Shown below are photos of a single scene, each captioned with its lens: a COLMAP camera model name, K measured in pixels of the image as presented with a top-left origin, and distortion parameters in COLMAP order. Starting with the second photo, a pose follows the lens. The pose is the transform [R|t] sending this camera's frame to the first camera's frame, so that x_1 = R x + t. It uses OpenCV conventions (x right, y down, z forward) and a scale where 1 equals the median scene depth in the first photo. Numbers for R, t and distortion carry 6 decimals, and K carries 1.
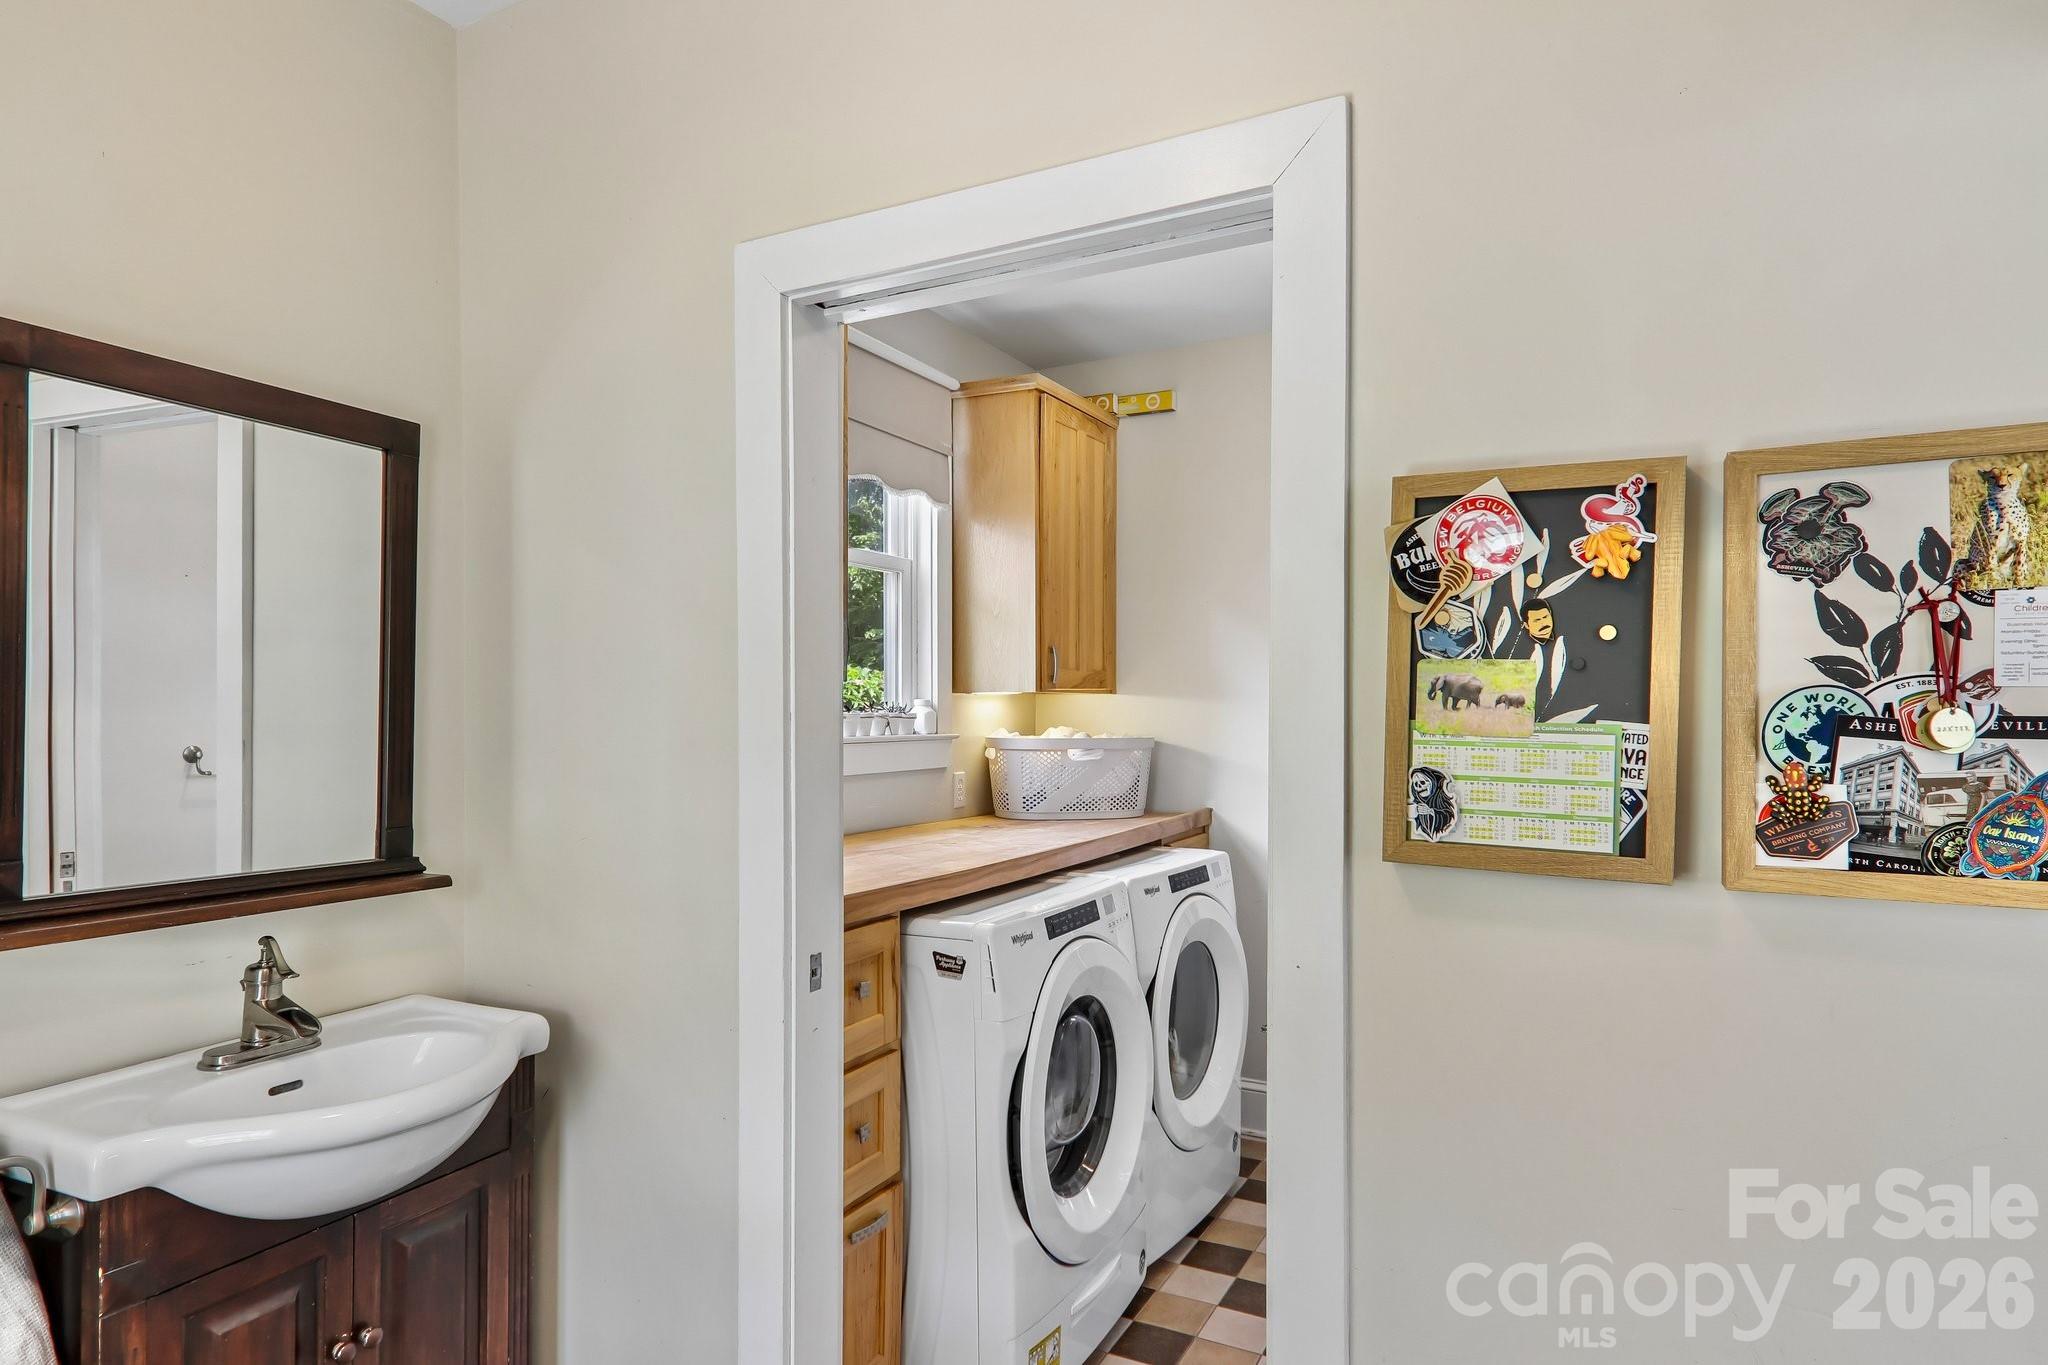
lens RADIAL K [[1142.3, 0, 1023.3], [0, 1142.3, 721.3], [0, 0, 1]] dist [-0.000074, 0.000140]
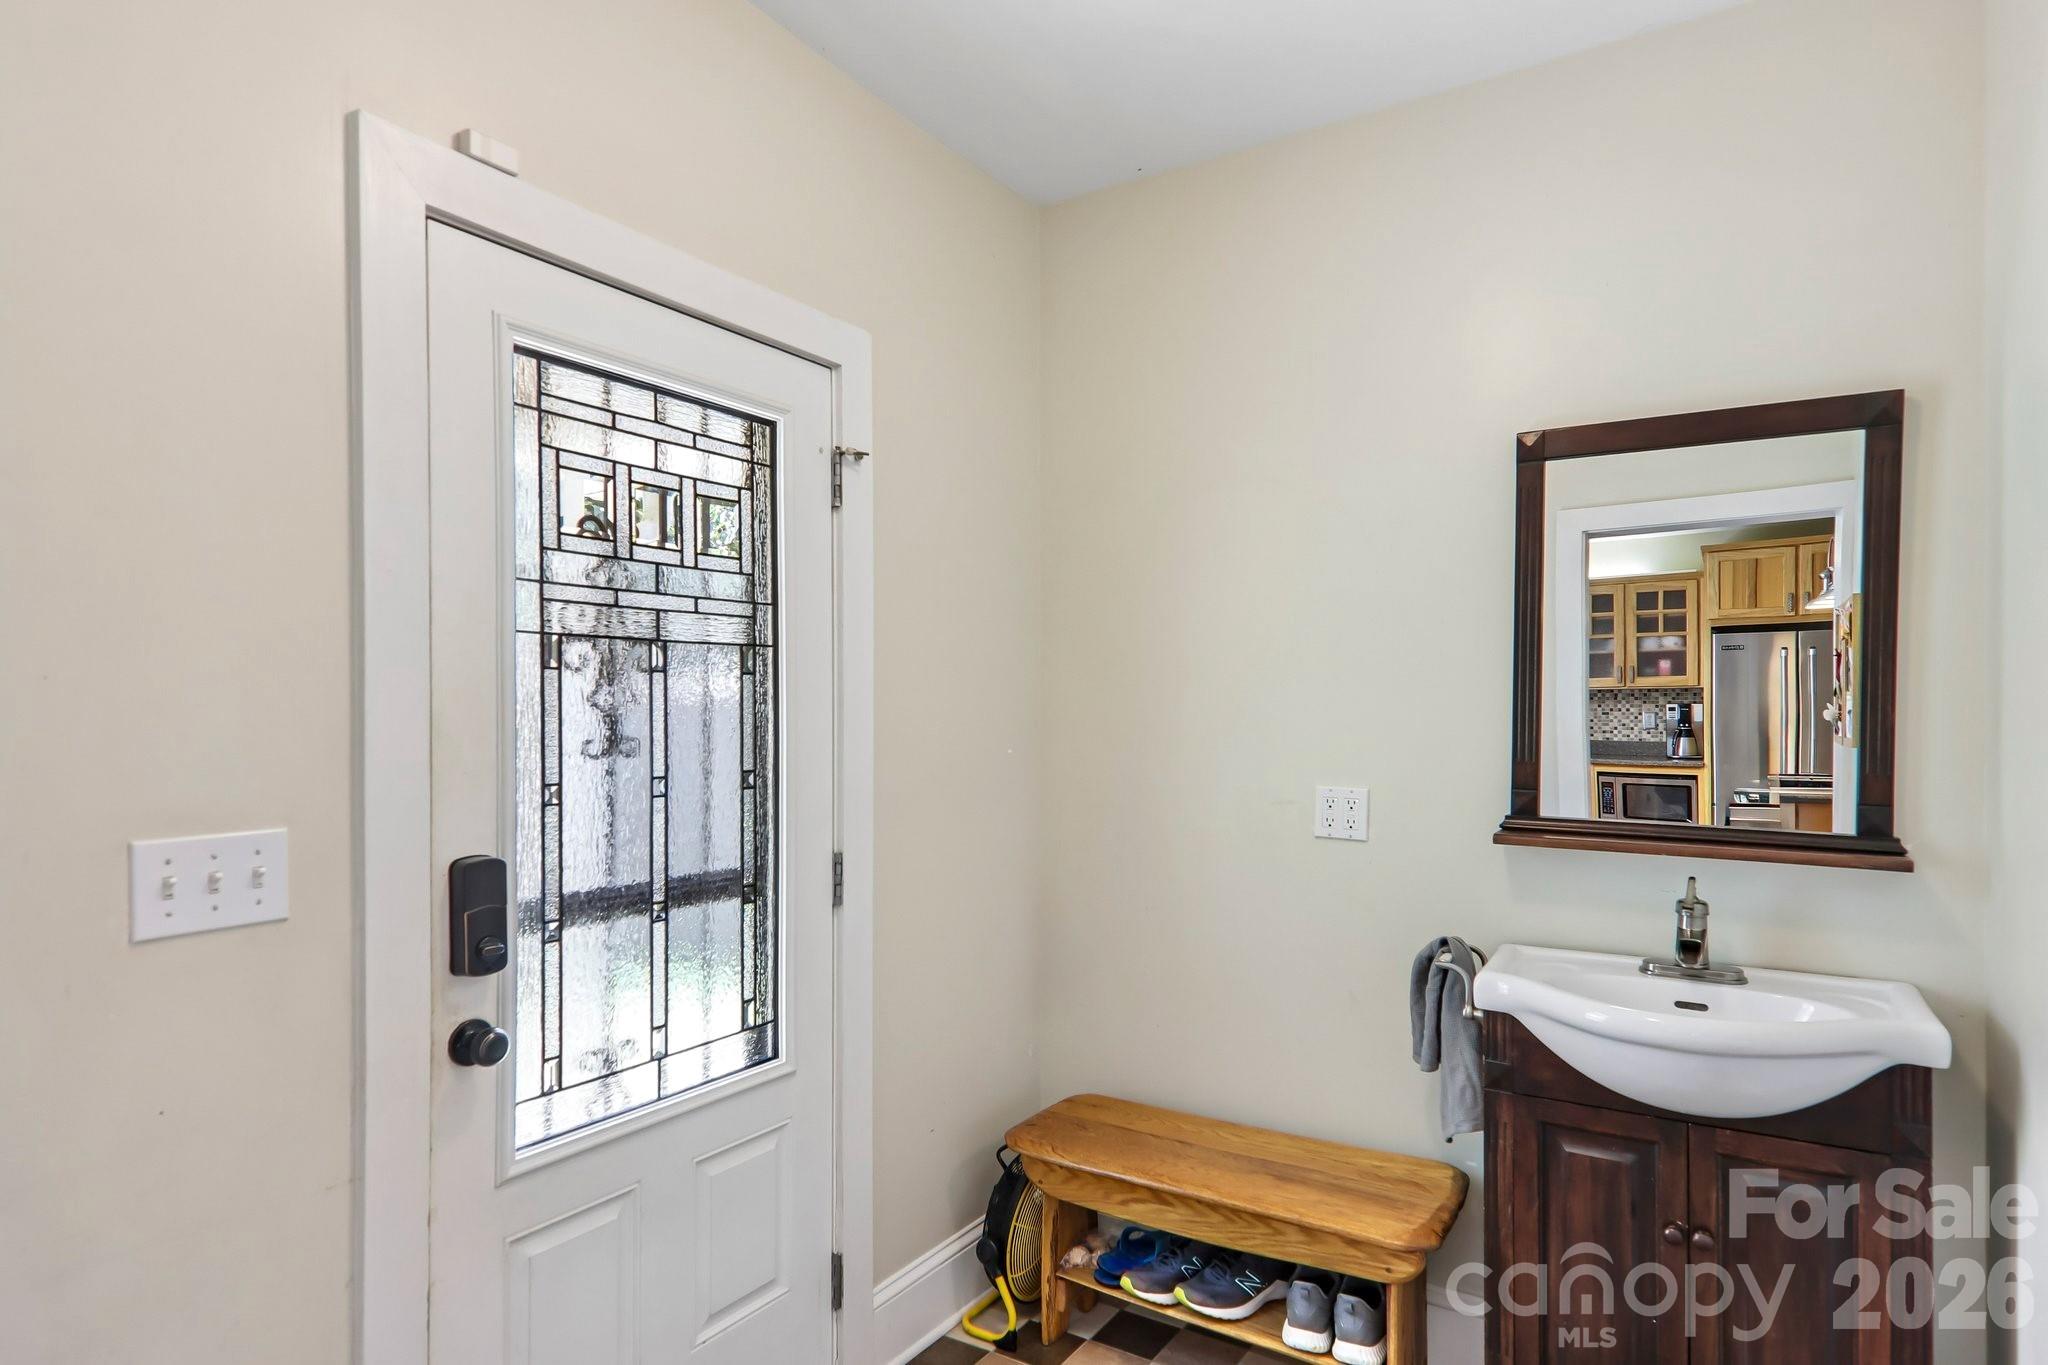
lens RADIAL K [[1142.3, 0, 1023.3], [0, 1142.3, 721.3], [0, 0, 1]] dist [-0.000074, 0.000140]
pose [[-0.096947, 0.006893, -0.995266, 0.617558], [-0.007753, 0.999940, 0.007680, 0.022288], [0.995259, 0.008461, -0.096888, 0.434385]]
